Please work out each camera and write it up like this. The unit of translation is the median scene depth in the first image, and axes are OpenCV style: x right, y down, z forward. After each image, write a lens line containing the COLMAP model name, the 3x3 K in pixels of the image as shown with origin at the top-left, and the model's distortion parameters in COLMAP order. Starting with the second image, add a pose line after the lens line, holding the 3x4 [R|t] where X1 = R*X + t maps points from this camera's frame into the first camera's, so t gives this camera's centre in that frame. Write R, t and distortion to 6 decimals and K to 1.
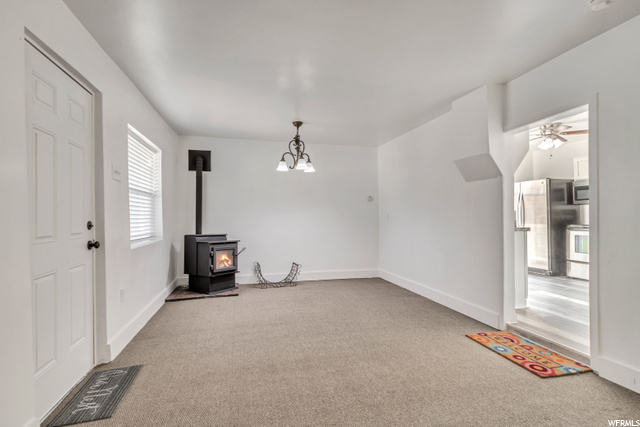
lens RADIAL K [[303.9, 0, 322.2], [0, 303.9, 211.9], [0, 0, 1]] dist [0.000127, -0.000414]
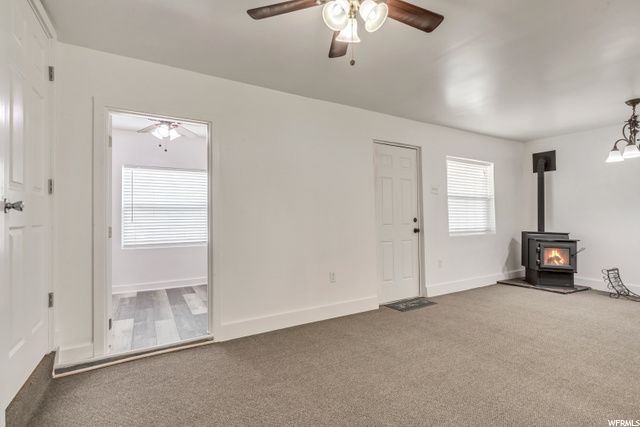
lens RADIAL K [[303.9, 0, 319.2], [0, 303.9, 211.2], [0, 0, 1]] dist [0.000127, -0.000414]
pose [[0.275980, -0.017651, -0.961001, 0.465609], [0.018740, 0.999740, -0.012981, 0.001104], [0.960981, -0.014426, 0.276239, -0.048270]]
